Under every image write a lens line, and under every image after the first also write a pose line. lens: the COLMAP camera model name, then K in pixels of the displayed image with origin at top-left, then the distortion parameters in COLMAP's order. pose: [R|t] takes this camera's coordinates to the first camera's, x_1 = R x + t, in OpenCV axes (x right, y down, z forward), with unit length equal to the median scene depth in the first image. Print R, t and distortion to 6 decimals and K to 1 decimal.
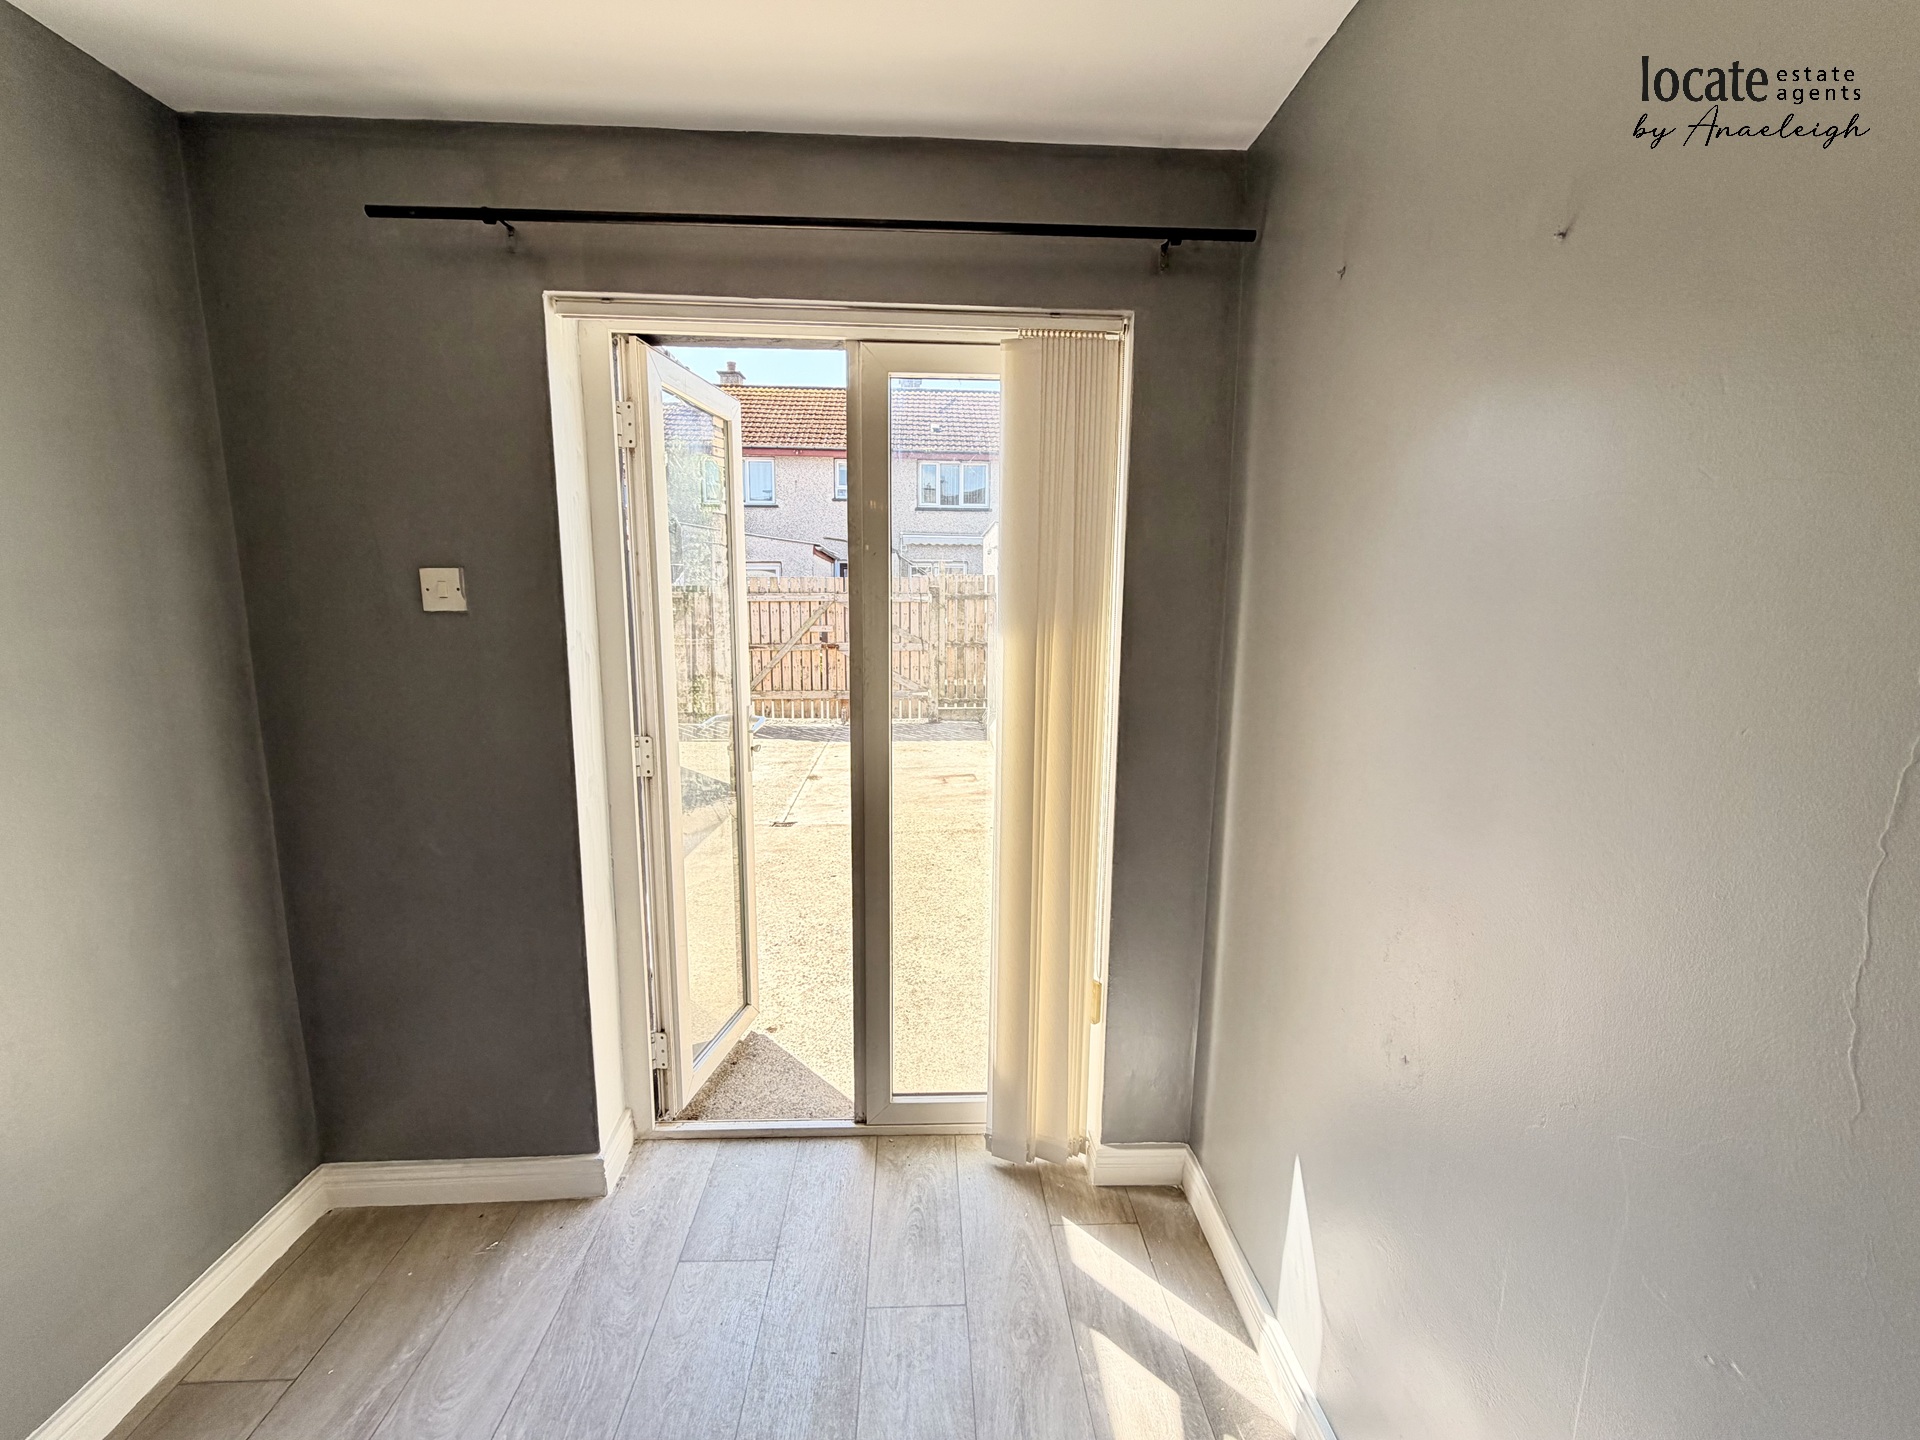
lens RADIAL K [[765.5, 0, 950.1], [0, 765.5, 721.5], [0, 0, 1]] dist [0.000094, -0.000040]
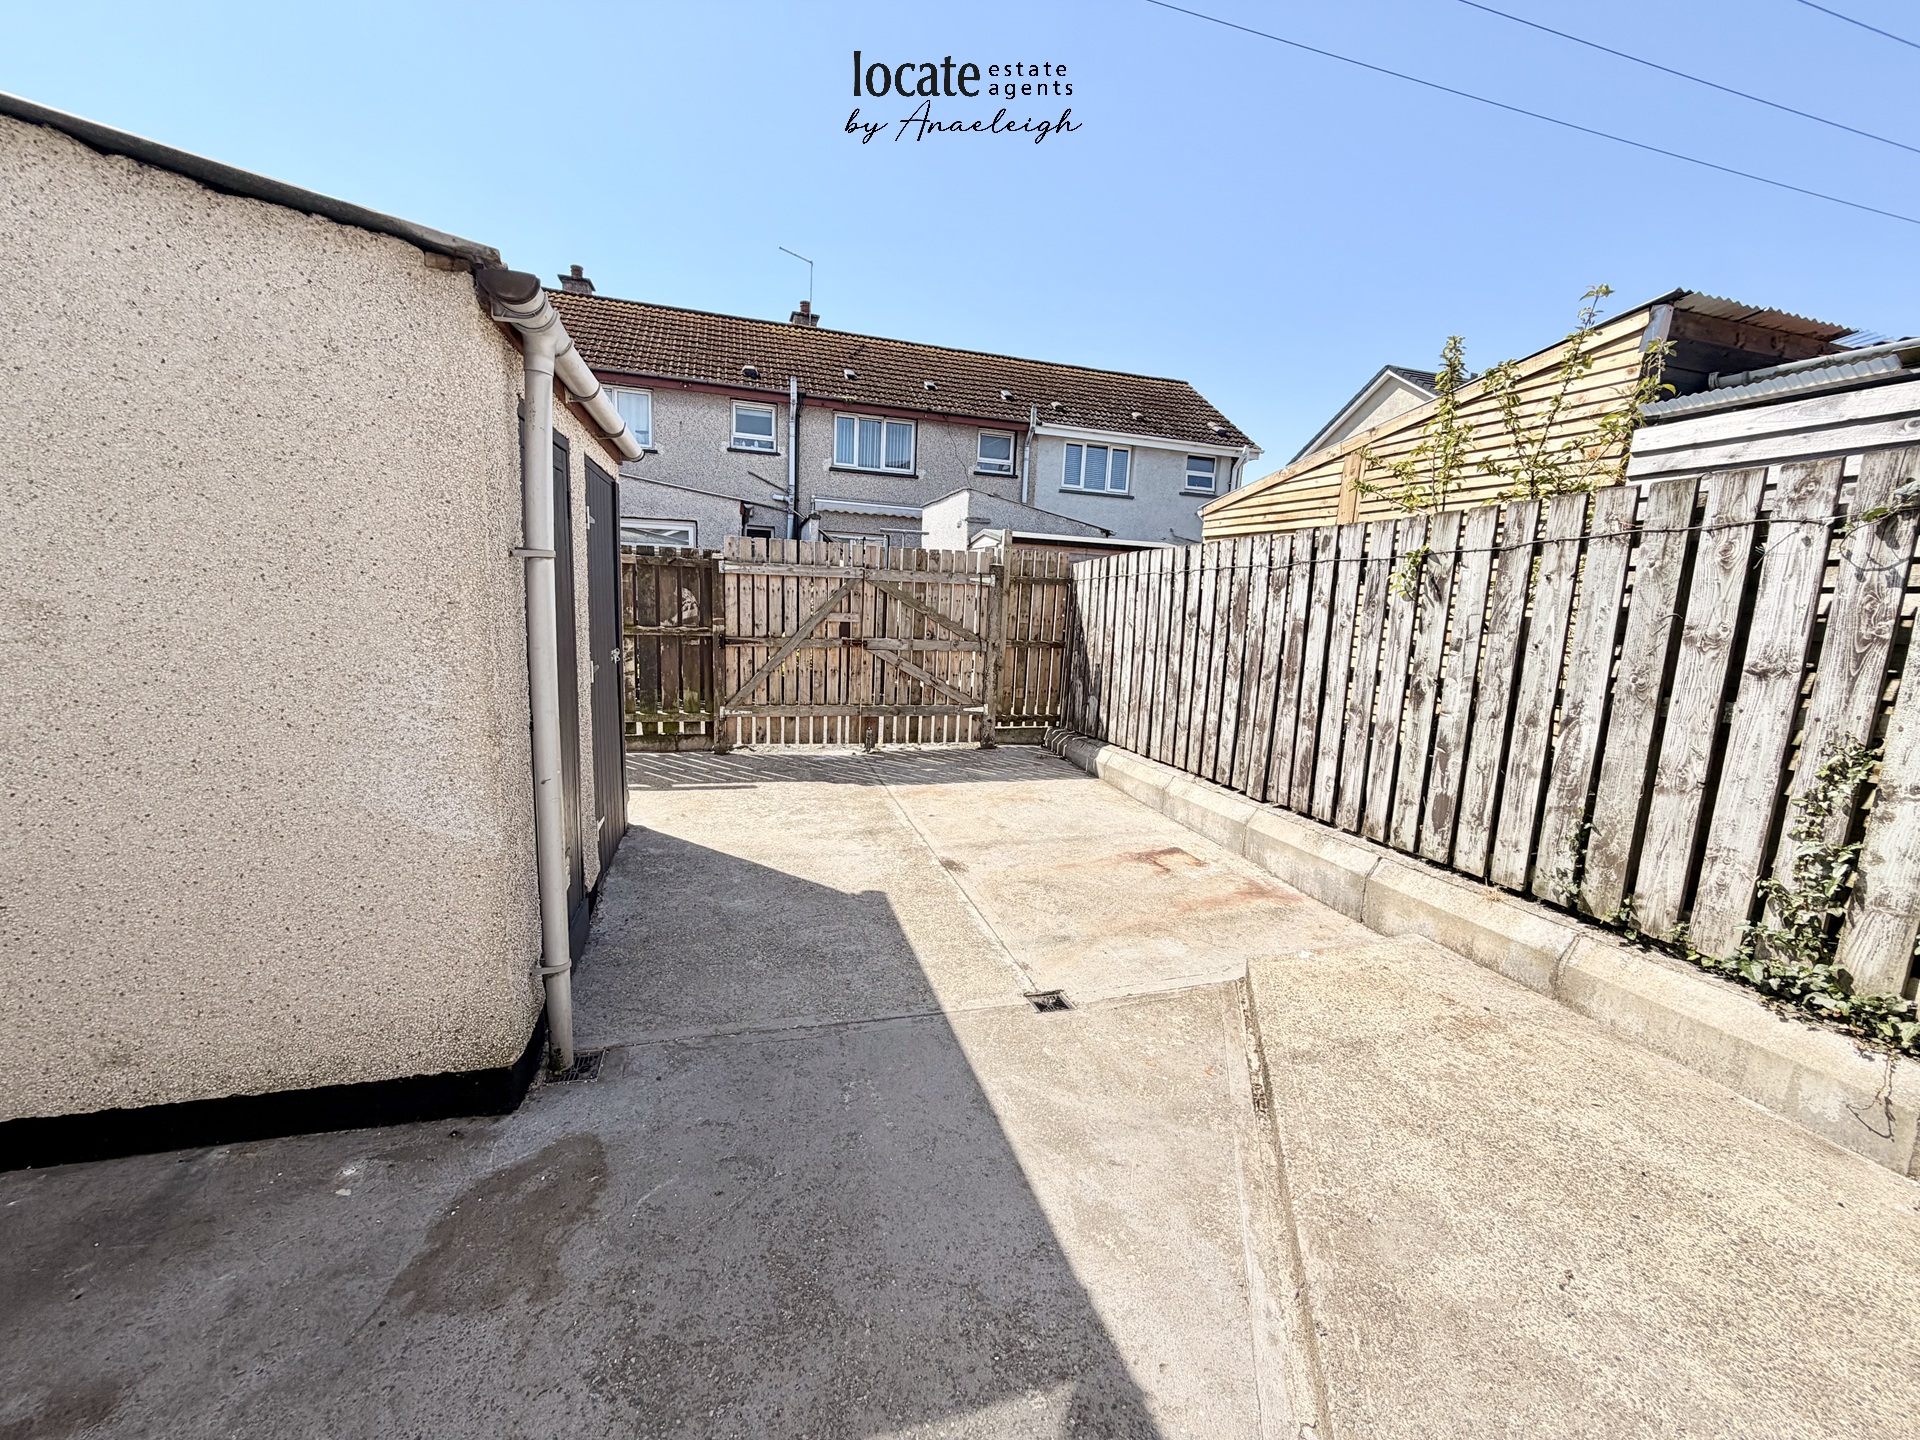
lens RADIAL K [[765.5, 0, 958.4], [0, 765.5, 721.4], [0, 0, 1]] dist [0.000094, -0.000040]
pose [[0.968908, -0.002125, 0.247411, -0.236827], [-0.004178, 0.999680, 0.024949, -0.043034], [-0.247385, -0.025207, 0.968589, 0.285478]]
